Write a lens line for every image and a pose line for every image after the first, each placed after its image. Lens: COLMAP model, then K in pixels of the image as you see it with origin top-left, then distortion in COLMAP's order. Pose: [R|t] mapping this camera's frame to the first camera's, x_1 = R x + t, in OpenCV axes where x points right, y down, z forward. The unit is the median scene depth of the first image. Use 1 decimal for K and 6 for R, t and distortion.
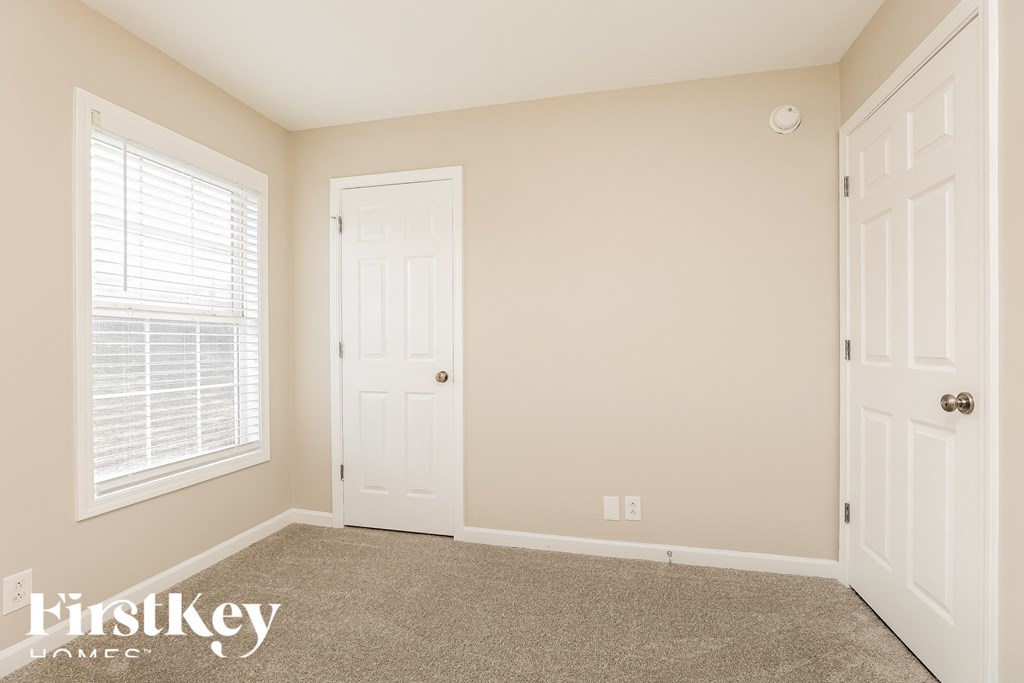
lens RADIAL K [[471.0, 0, 510.3], [0, 471.0, 337.0], [0, 0, 1]] dist [-0.000610, -0.000157]
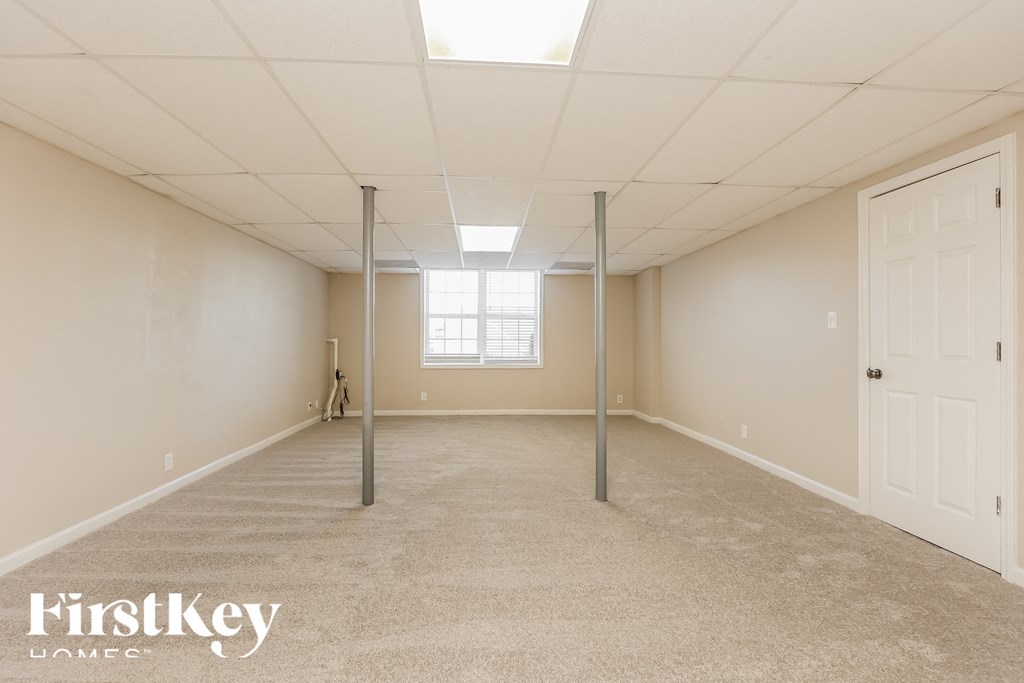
lens RADIAL K [[471.0, 0, 510.3], [0, 471.0, 337.0], [0, 0, 1]] dist [-0.000610, -0.000157]
pose [[0.304715, 0.000998, -0.952443, 0.418632], [-0.001933, 0.999998, 0.000430, -0.000364], [0.952442, 0.001710, 0.304717, -0.101322]]
